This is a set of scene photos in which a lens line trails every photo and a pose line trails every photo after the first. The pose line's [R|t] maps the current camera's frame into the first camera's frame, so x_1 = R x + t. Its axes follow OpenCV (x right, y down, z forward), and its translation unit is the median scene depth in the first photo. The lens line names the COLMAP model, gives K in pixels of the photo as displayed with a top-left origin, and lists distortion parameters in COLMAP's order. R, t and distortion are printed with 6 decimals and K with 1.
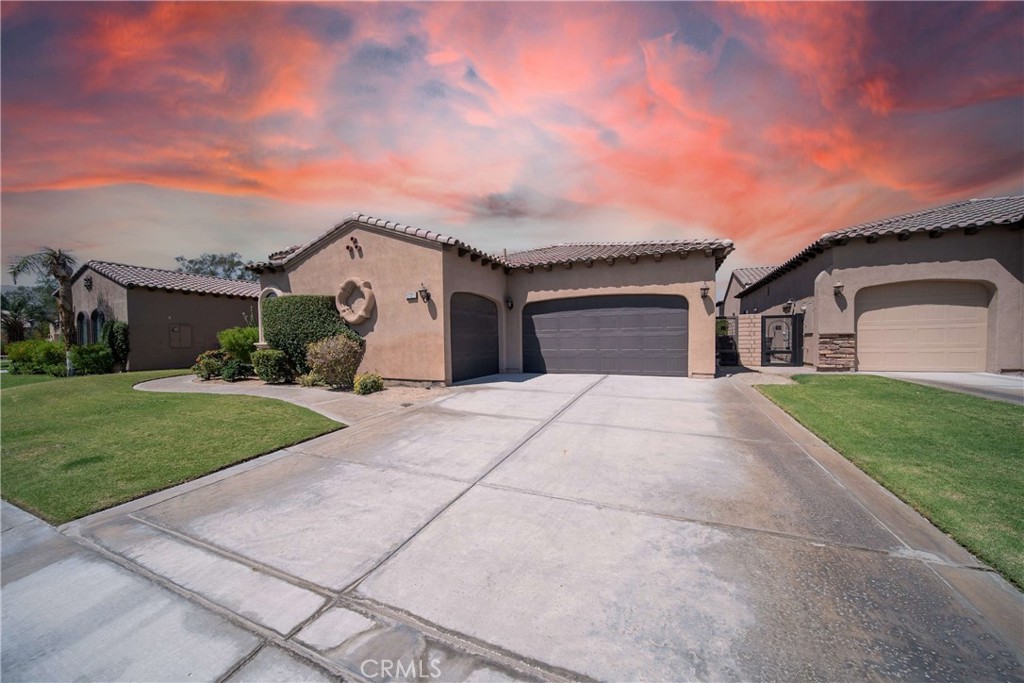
lens RADIAL K [[370.0, 0, 508.9], [0, 370.0, 344.3], [0, 0, 1]] dist [-0.000016, -0.000297]
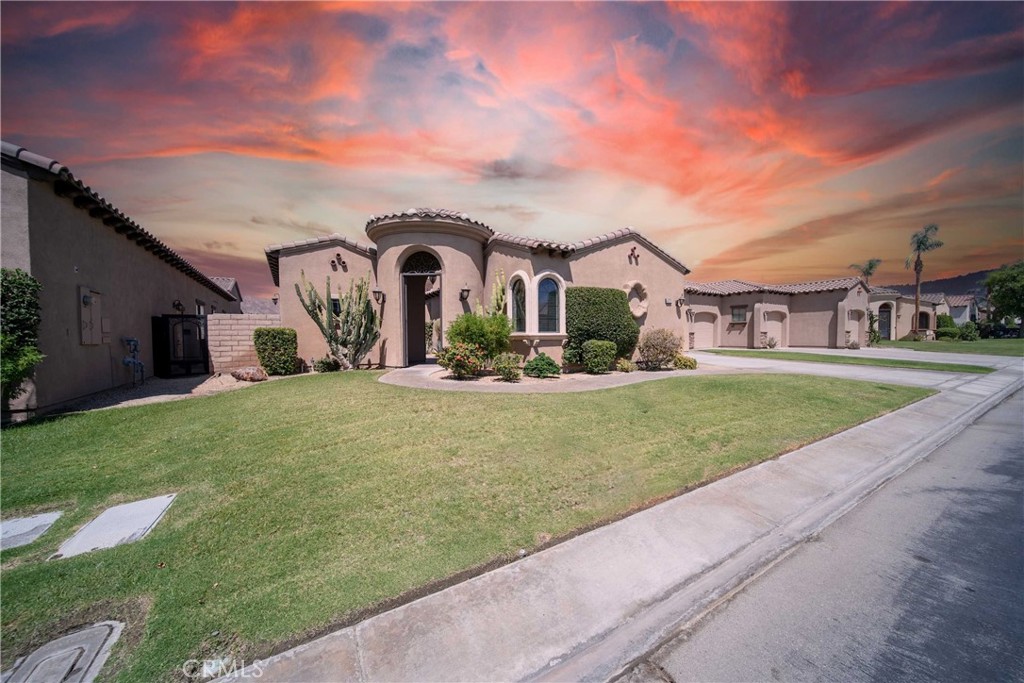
lens RADIAL K [[366.0, 0, 519.4], [0, 366.0, 342.4], [0, 0, 1]] dist [0.000628, -0.000011]
pose [[0.558123, -0.010343, 0.829694, -1.631654], [0.014555, 0.999890, 0.002674, 0.017649], [-0.829631, 0.010584, 0.558212, 0.635581]]
